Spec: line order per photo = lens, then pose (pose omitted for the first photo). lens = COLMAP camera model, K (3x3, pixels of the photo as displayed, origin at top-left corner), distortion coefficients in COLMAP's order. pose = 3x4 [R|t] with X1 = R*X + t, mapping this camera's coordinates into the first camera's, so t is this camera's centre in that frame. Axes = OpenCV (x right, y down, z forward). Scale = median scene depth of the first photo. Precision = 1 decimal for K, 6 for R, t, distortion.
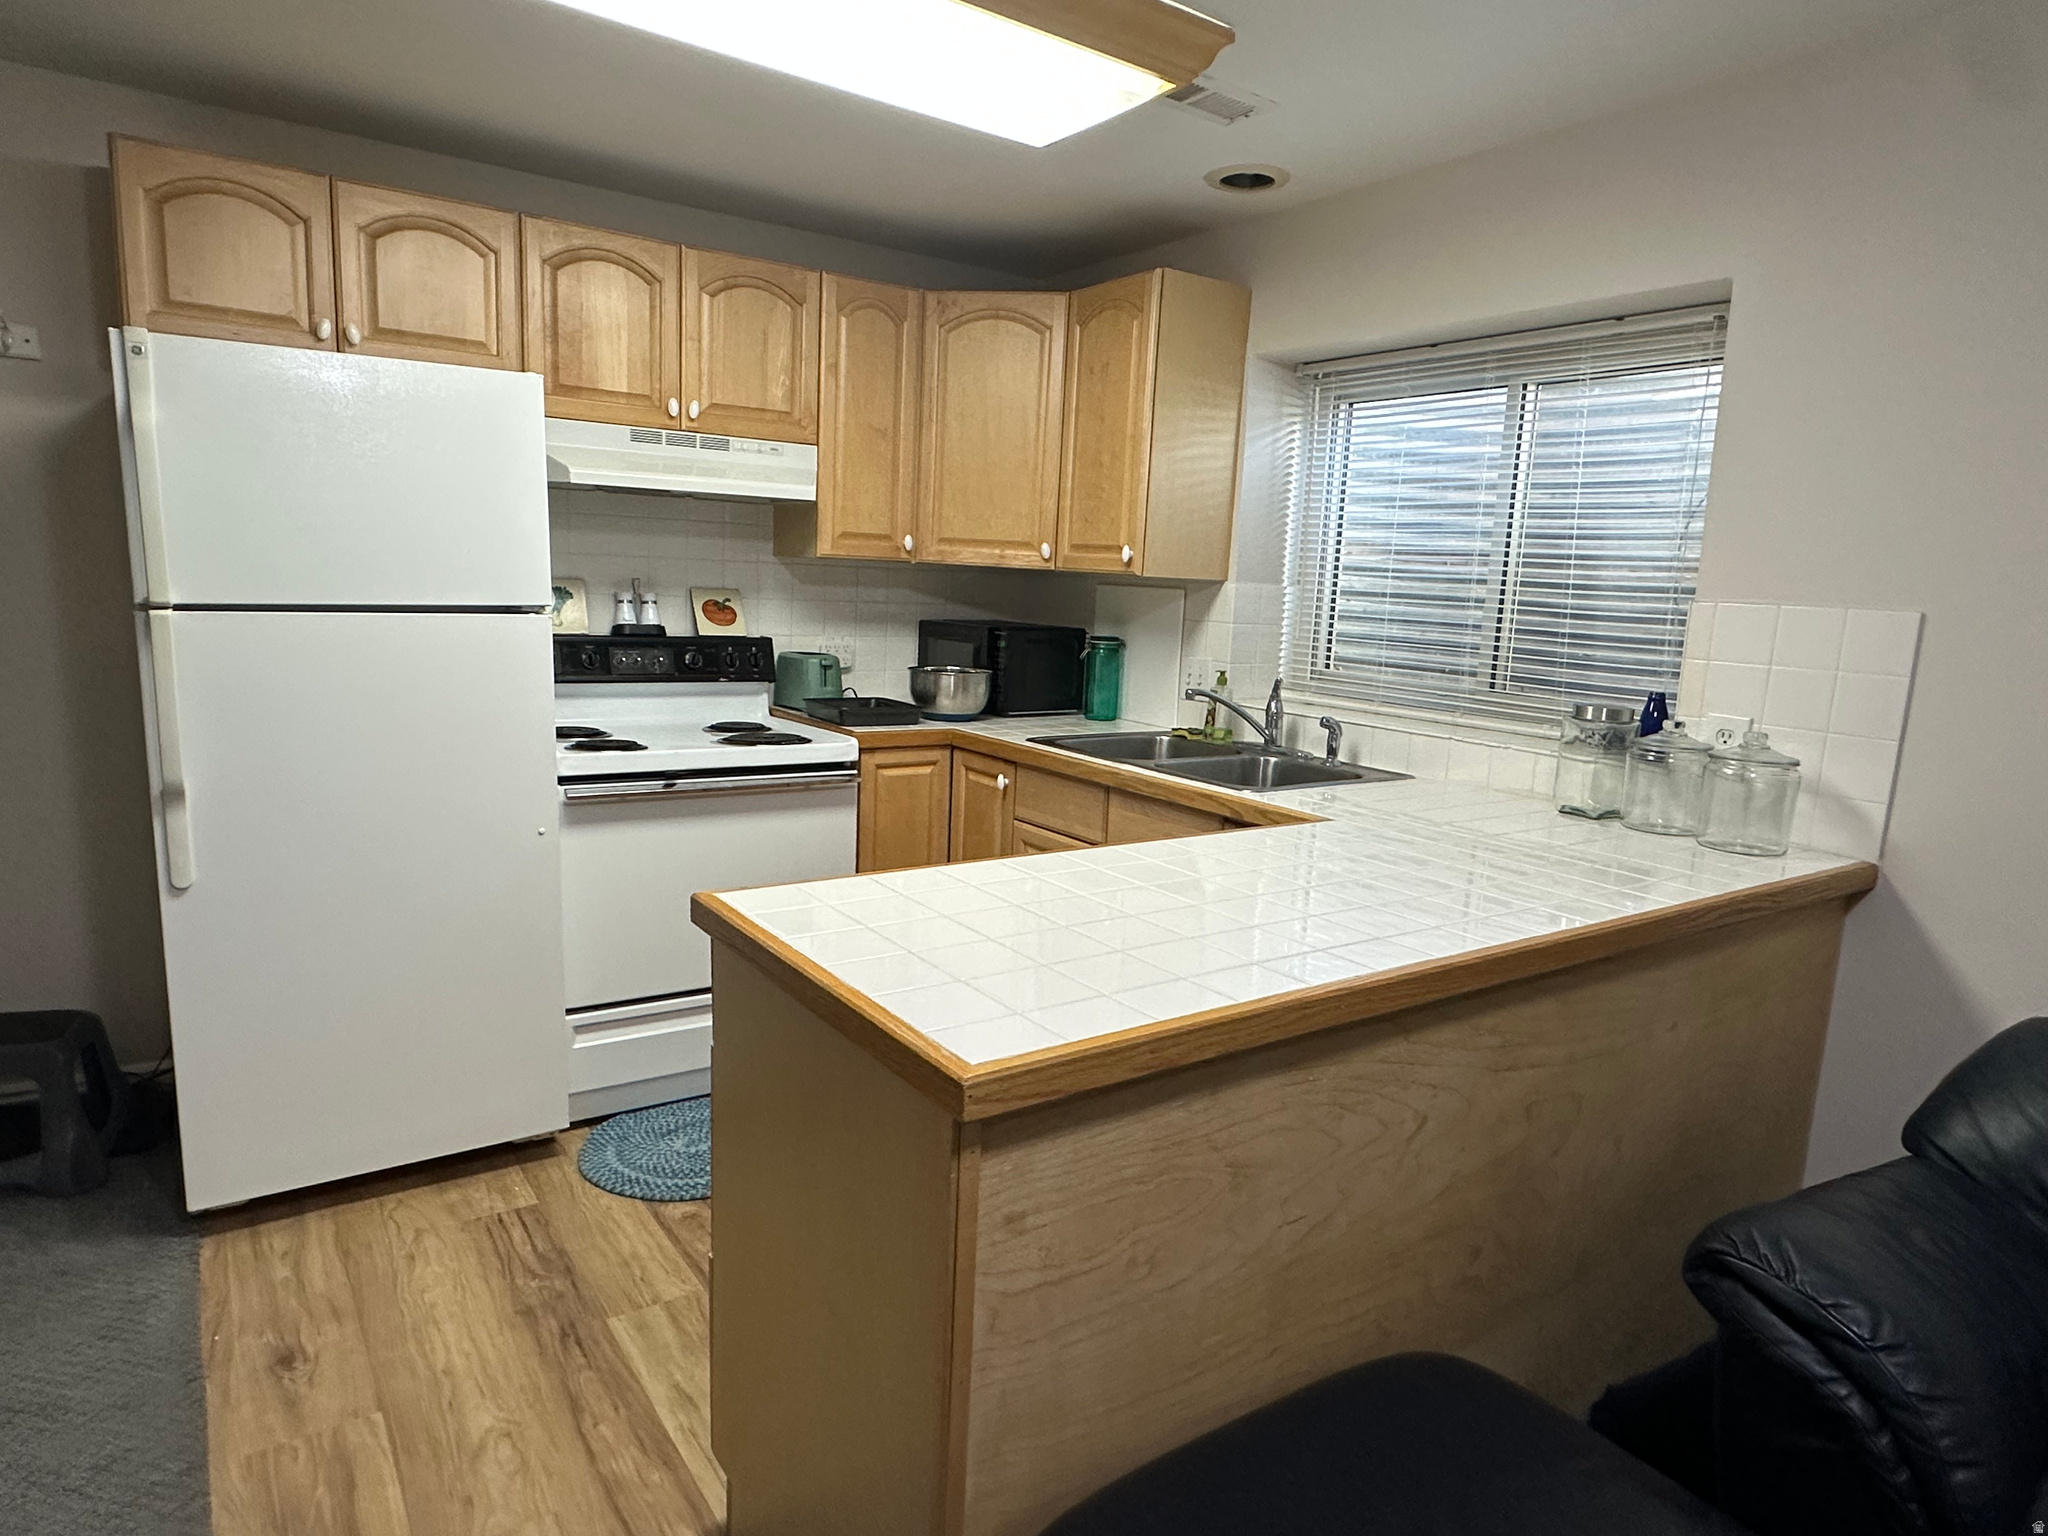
lens RADIAL K [[1233.2, 0, 1027.3], [0, 1233.2, 776.7], [0, 0, 1]] dist [-0.001314, -0.001258]
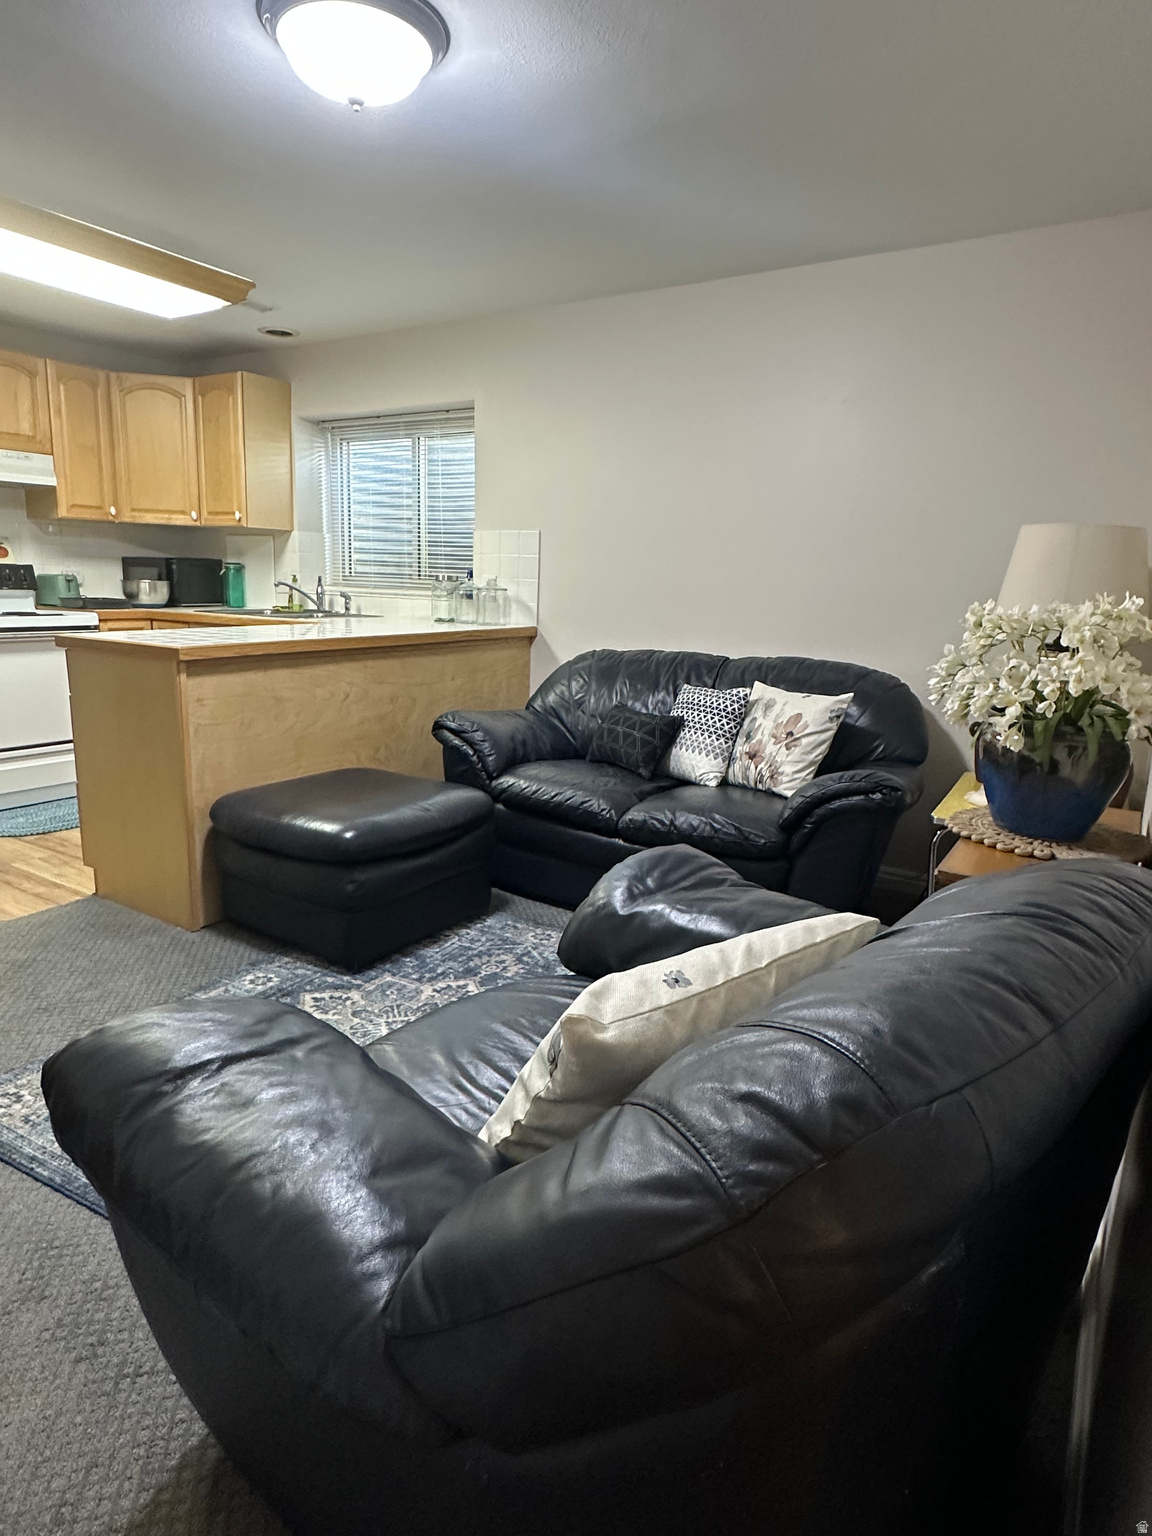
lens RADIAL K [[924.9, 0, 578.5], [0, 924.9, 764.7], [0, 0, 1]] dist [-0.001314, -0.001258]
pose [[0.923758, -0.094413, 0.371158, -0.003124], [0.074188, 0.994894, 0.068432, 0.152225], [-0.375723, -0.035680, 0.926045, -0.580285]]
